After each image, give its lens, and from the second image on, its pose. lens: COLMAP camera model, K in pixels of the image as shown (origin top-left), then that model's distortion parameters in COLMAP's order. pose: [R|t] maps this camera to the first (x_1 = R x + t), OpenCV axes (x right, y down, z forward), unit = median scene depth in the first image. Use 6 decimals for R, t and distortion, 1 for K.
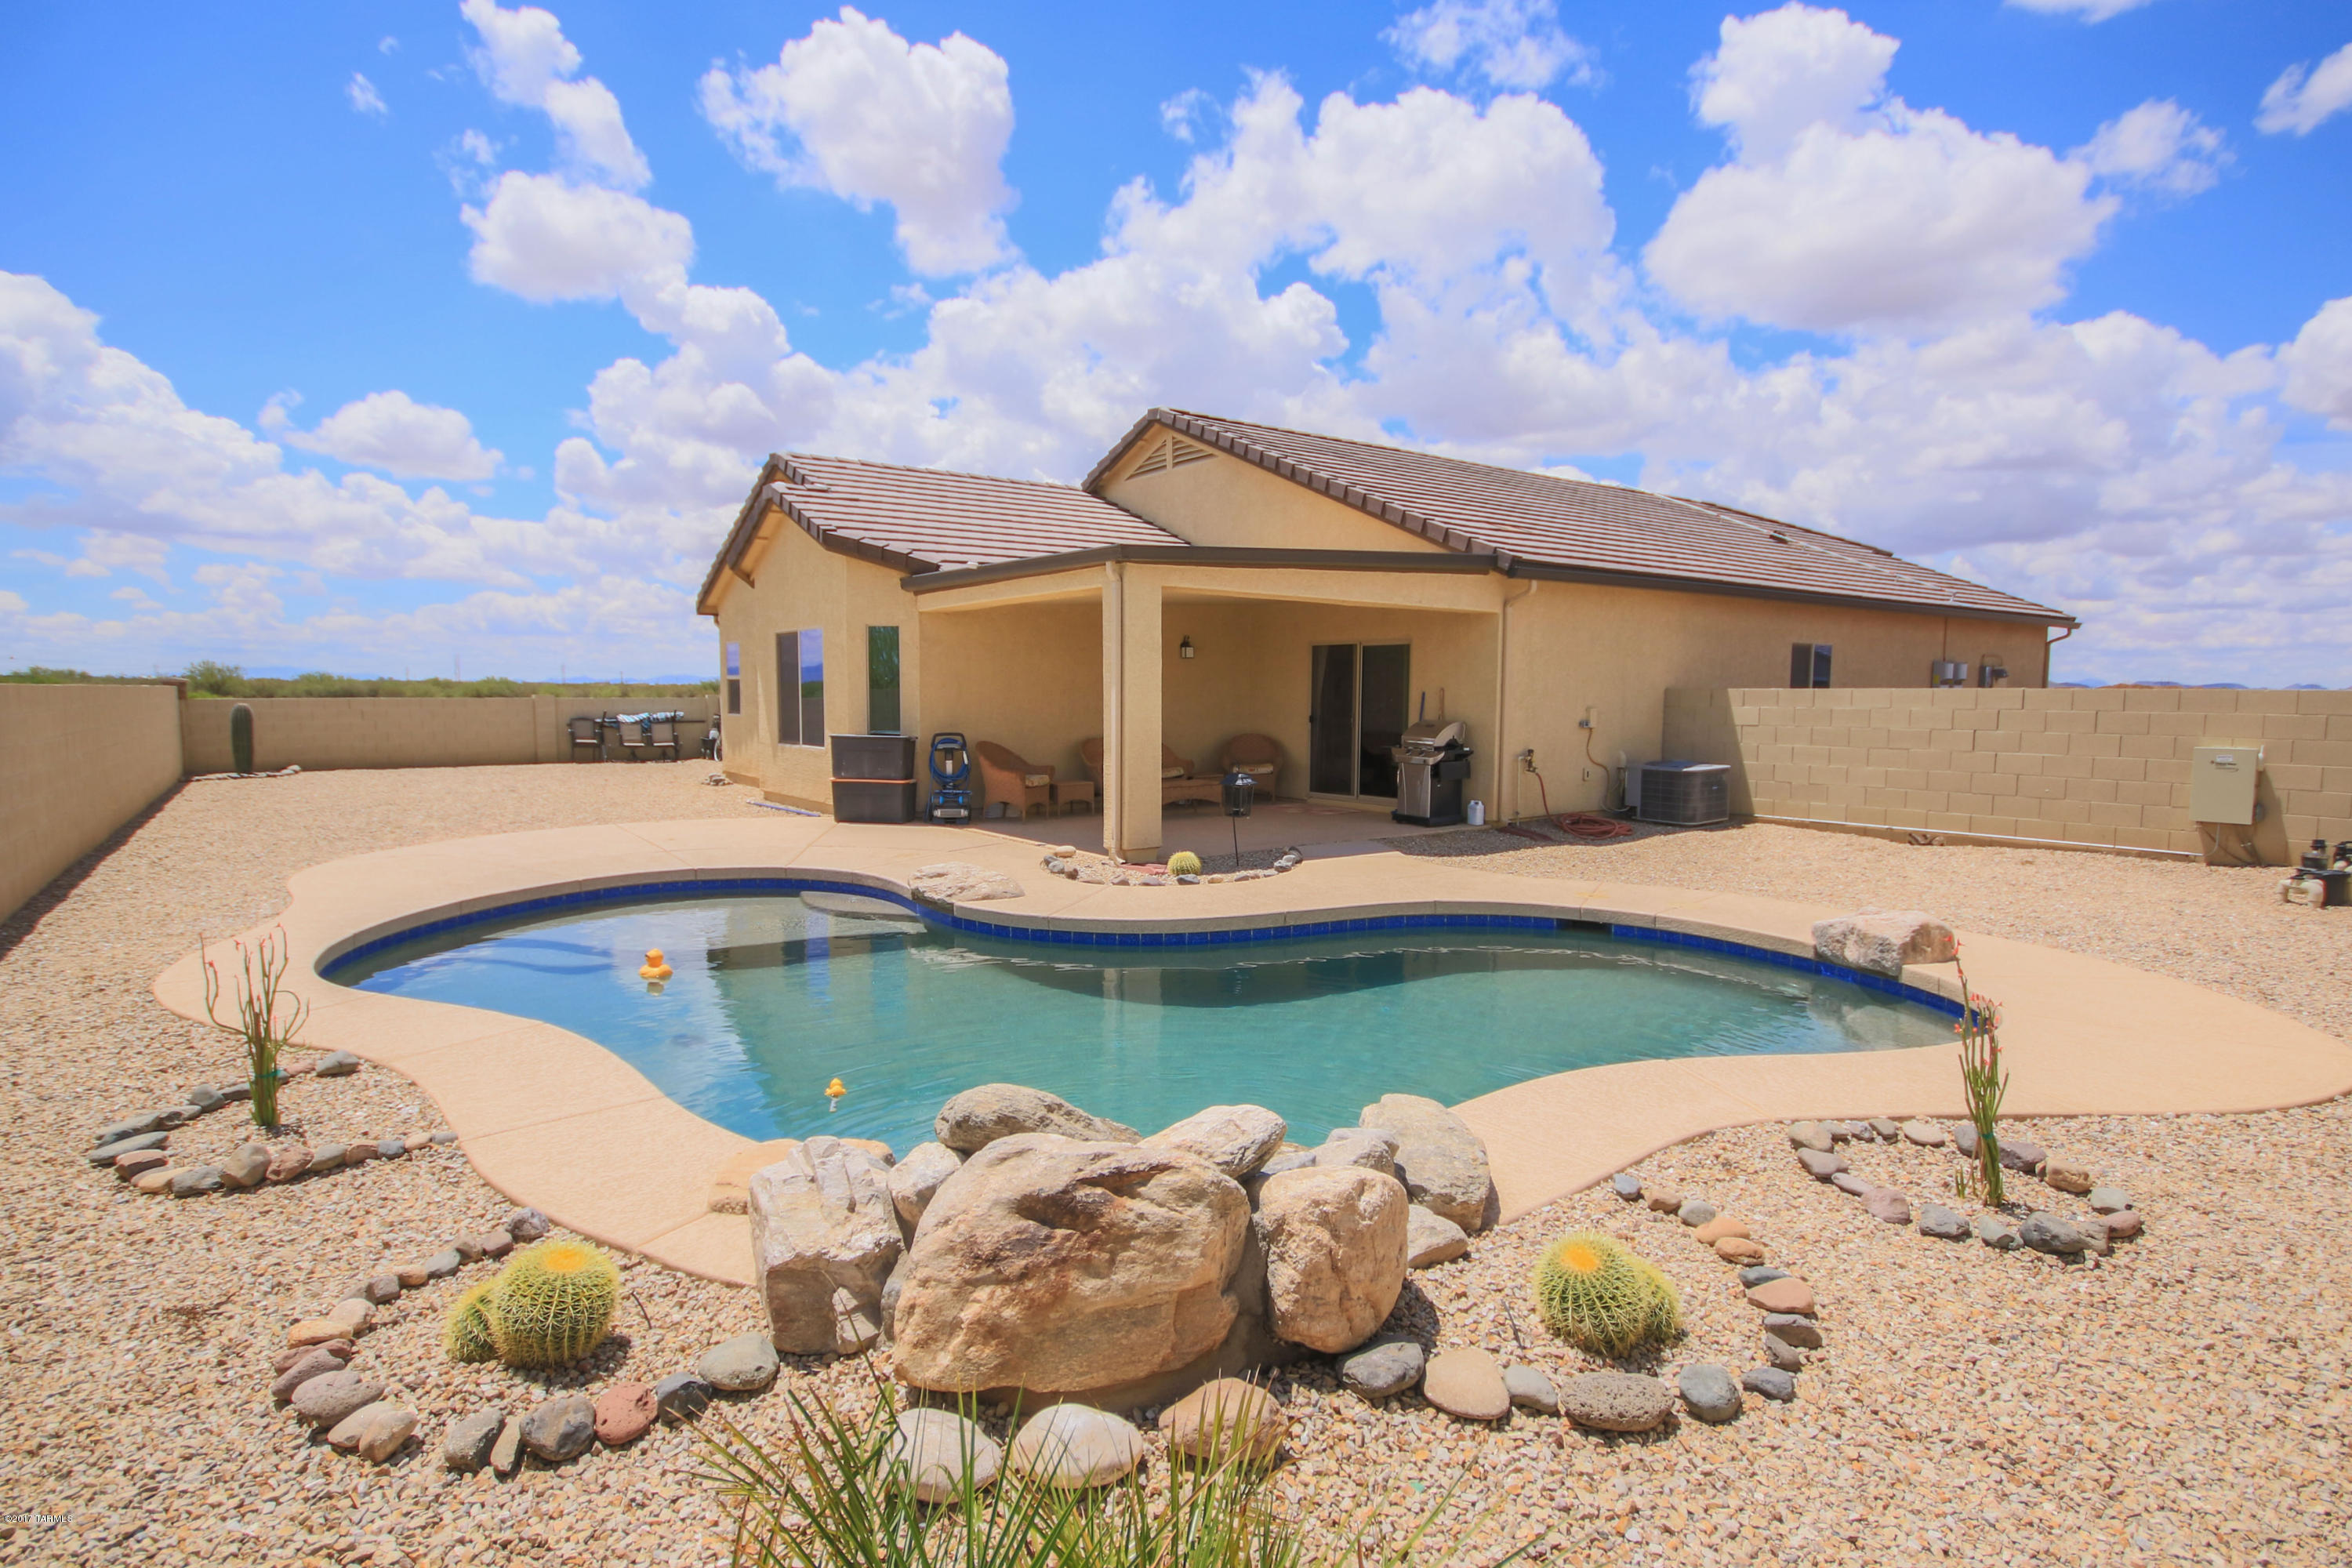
lens RADIAL K [[1142.3, 0, 1249.1], [0, 1142.3, 752.8], [0, 0, 1]] dist [0.000852, 0.000512]
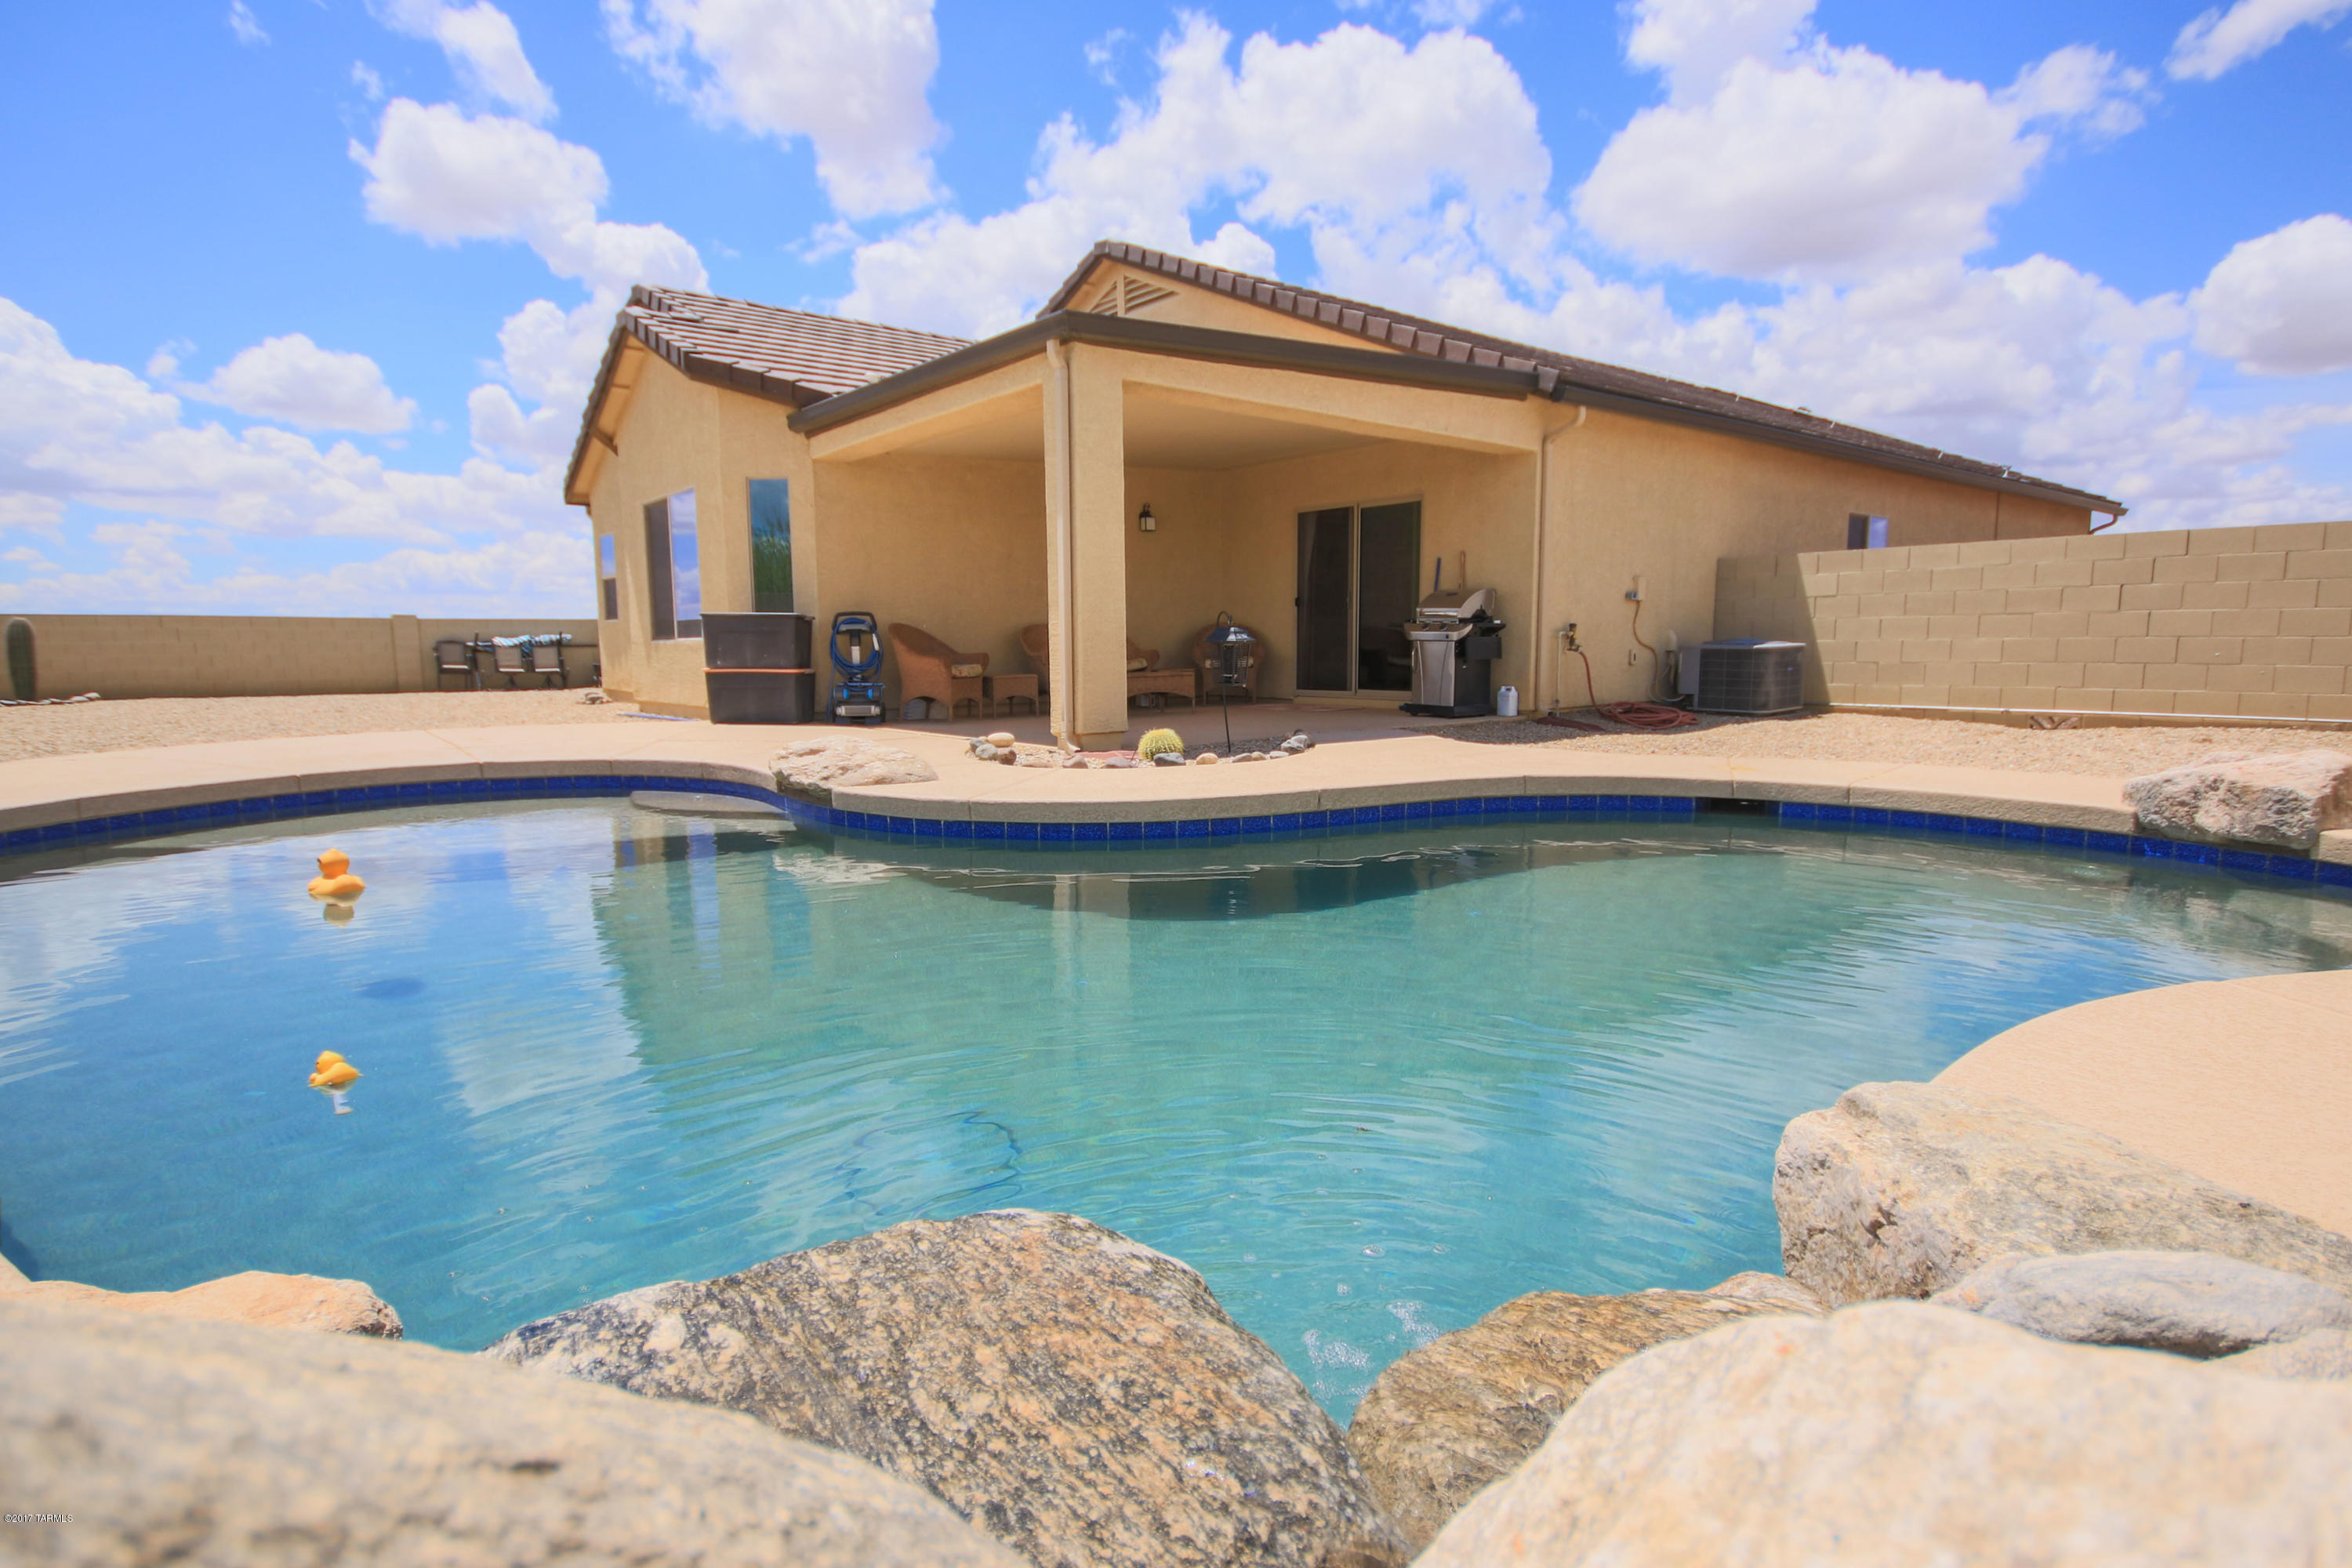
lens RADIAL K [[1075.7, 0, 1179.5], [0, 1075.7, 794.1], [0, 0, 1]] dist [0.000832, -0.000826]
pose [[0.999607, -0.026238, -0.009916, -0.017115], [0.026824, 0.997552, 0.064584, 0.036362], [0.008197, -0.064825, 0.997863, 0.133473]]
